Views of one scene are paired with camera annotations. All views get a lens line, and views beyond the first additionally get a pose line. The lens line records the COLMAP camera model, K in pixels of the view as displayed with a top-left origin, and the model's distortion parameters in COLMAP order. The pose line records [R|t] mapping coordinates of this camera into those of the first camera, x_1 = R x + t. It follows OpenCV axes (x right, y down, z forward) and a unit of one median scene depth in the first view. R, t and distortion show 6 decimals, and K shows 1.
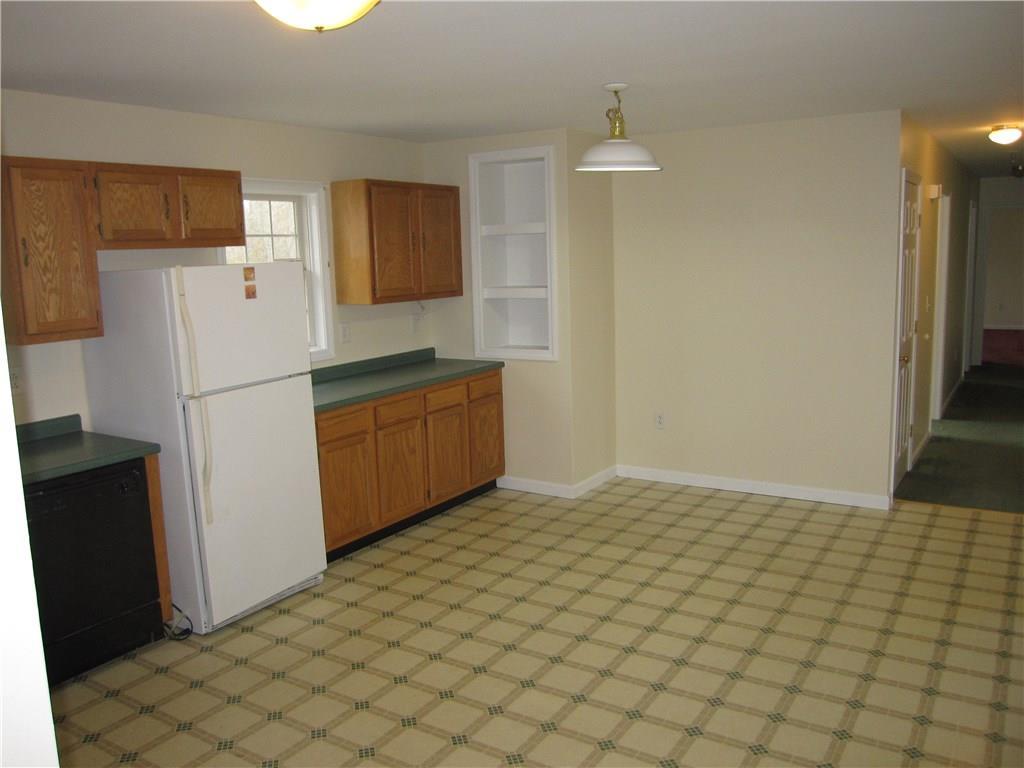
lens RADIAL K [[846.9, 0, 512.0], [0, 846.9, 384.0], [0, 0, 1]] dist [-0.027938, 0.013075]
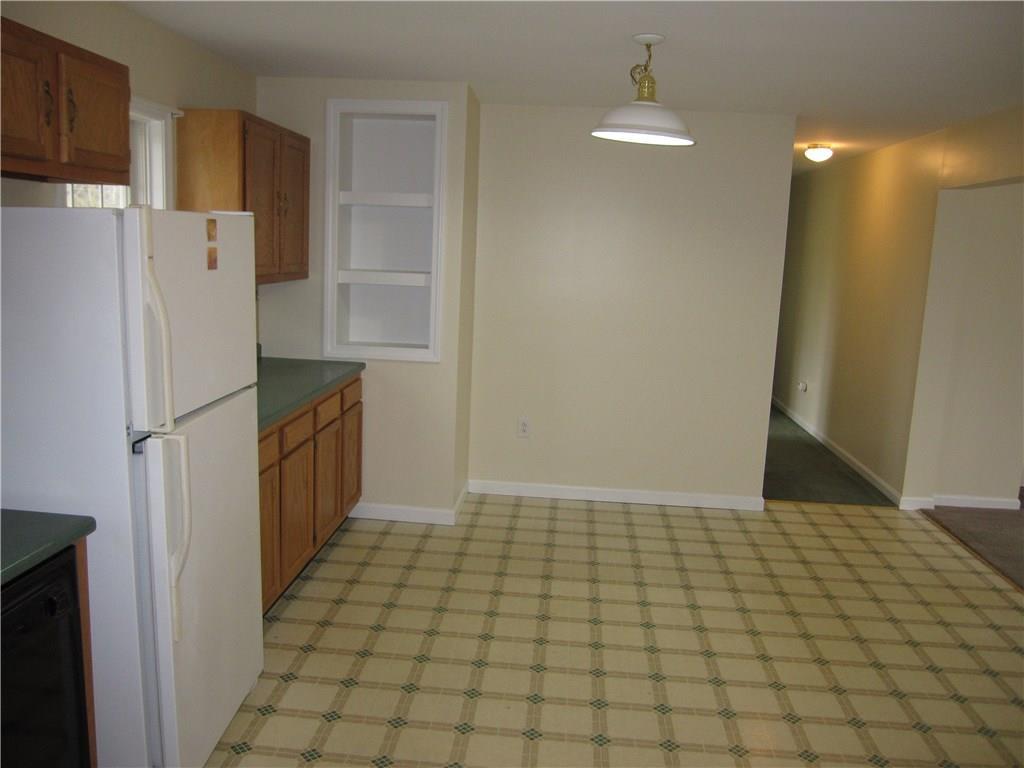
lens RADIAL K [[846.9, 0, 512.0], [0, 846.9, 384.0], [0, 0, 1]] dist [-0.027938, 0.013075]
pose [[0.882560, -0.009578, 0.470102, -0.295899], [0.005308, 0.999932, 0.010406, -0.015166], [-0.470170, -0.006688, 0.882551, 0.246498]]
